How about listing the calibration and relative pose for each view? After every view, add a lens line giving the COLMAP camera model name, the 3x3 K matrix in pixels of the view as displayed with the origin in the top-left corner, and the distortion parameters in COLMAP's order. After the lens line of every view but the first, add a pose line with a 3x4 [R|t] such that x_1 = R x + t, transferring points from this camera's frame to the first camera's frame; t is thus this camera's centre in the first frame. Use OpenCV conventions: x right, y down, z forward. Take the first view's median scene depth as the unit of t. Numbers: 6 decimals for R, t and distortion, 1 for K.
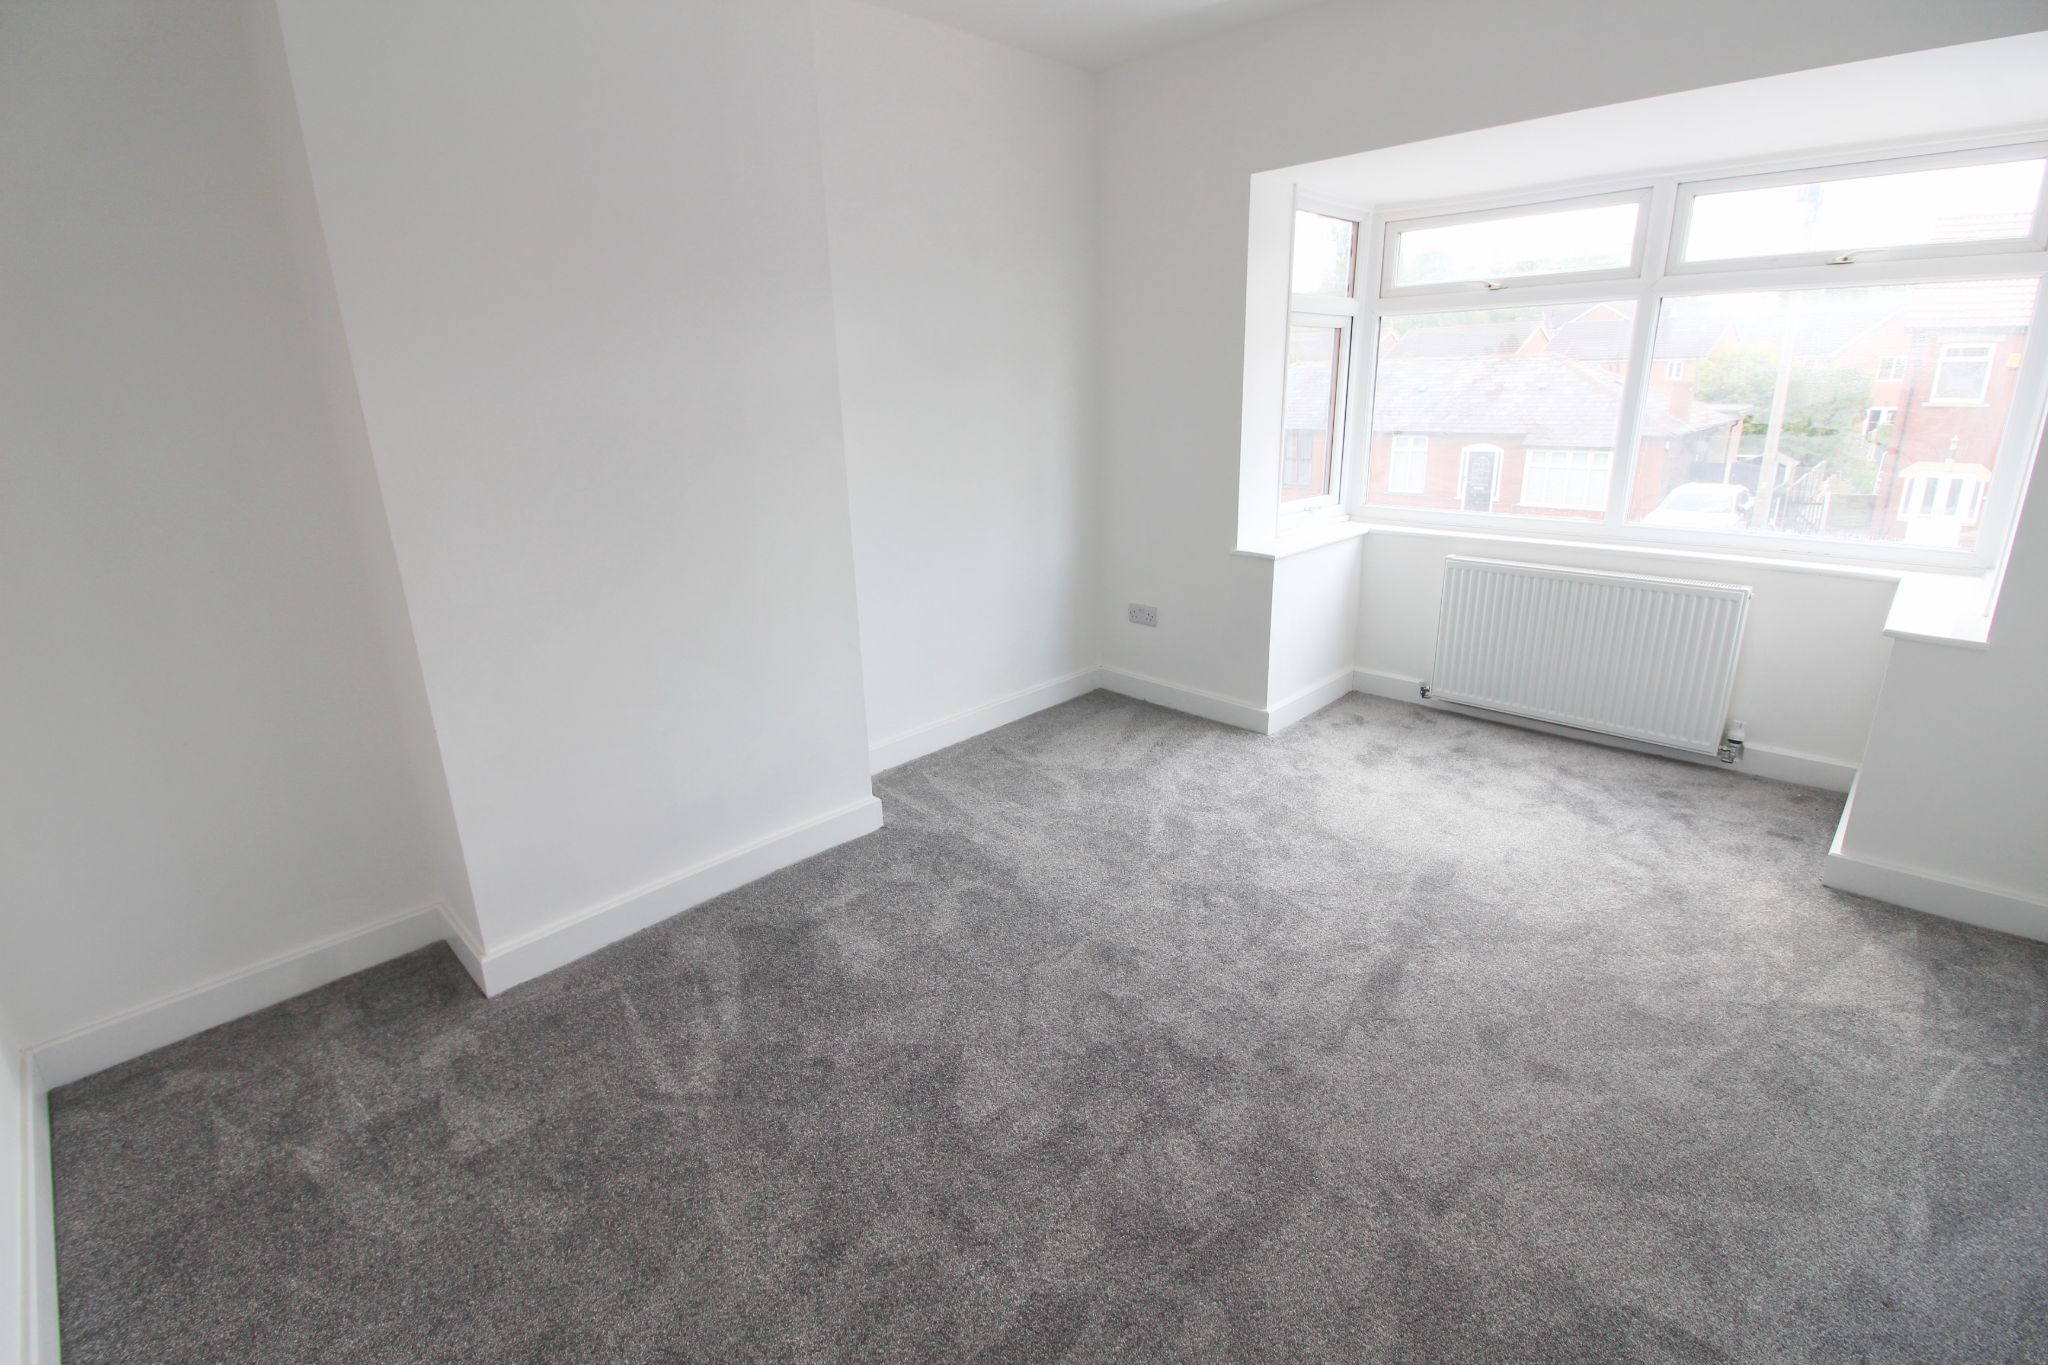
lens RADIAL K [[943.6, 0, 1009.3], [0, 943.6, 668.0], [0, 0, 1]] dist [0.001971, -0.013472]
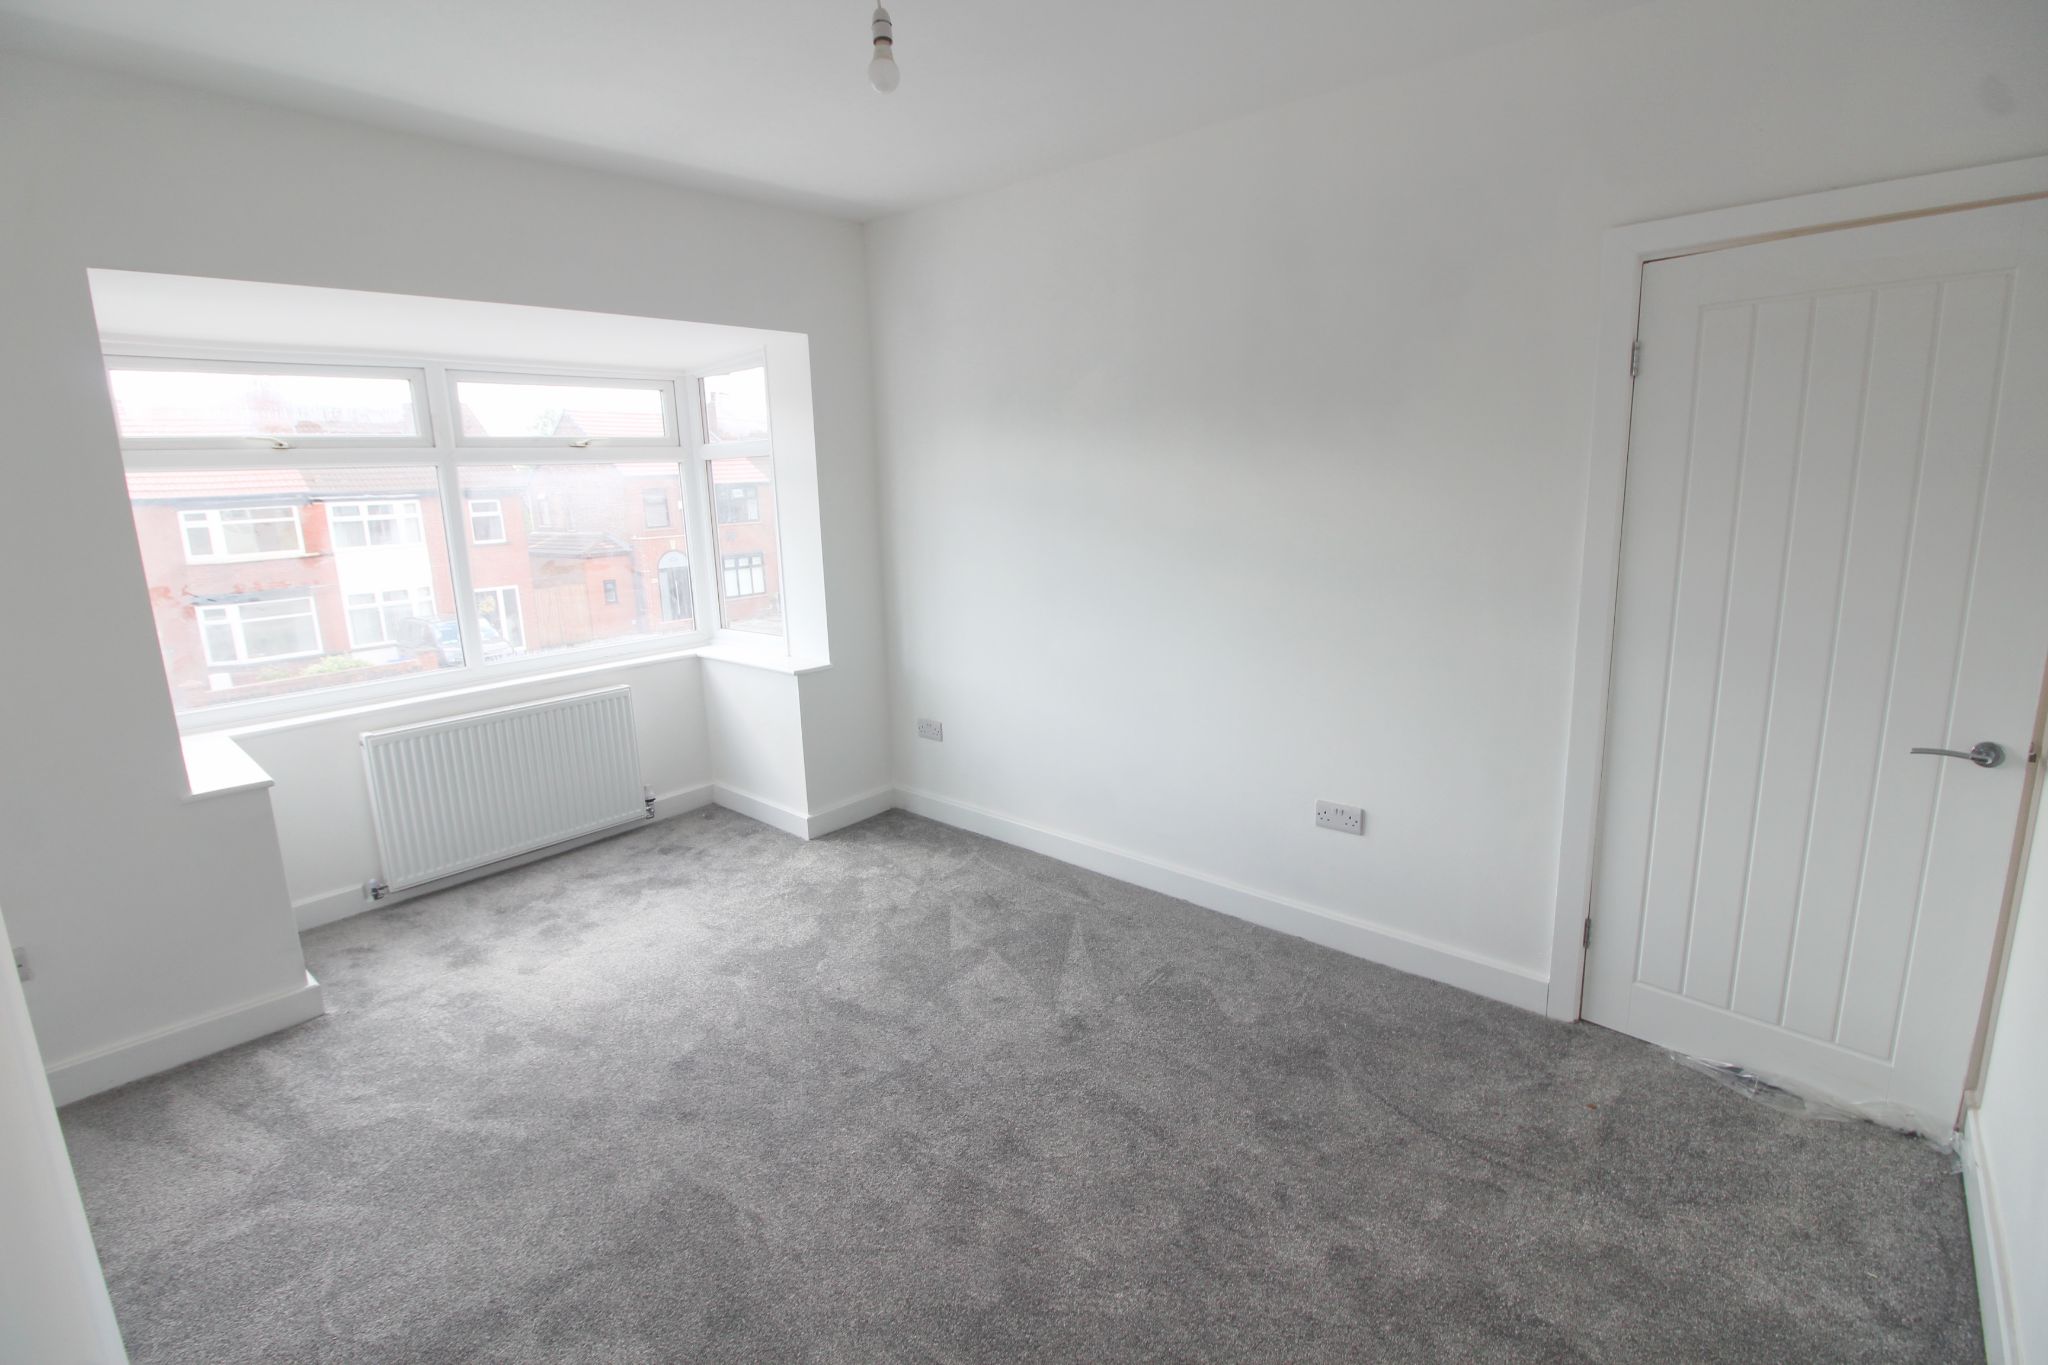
lens RADIAL K [[943.6, 0, 1009.3], [0, 943.6, 668.0], [0, 0, 1]] dist [0.001971, -0.013472]
pose [[-0.048595, -0.163077, 0.985416, -0.487801], [0.332871, 0.927538, 0.169914, -0.143095], [-0.941720, 0.336273, 0.009210, 0.453463]]
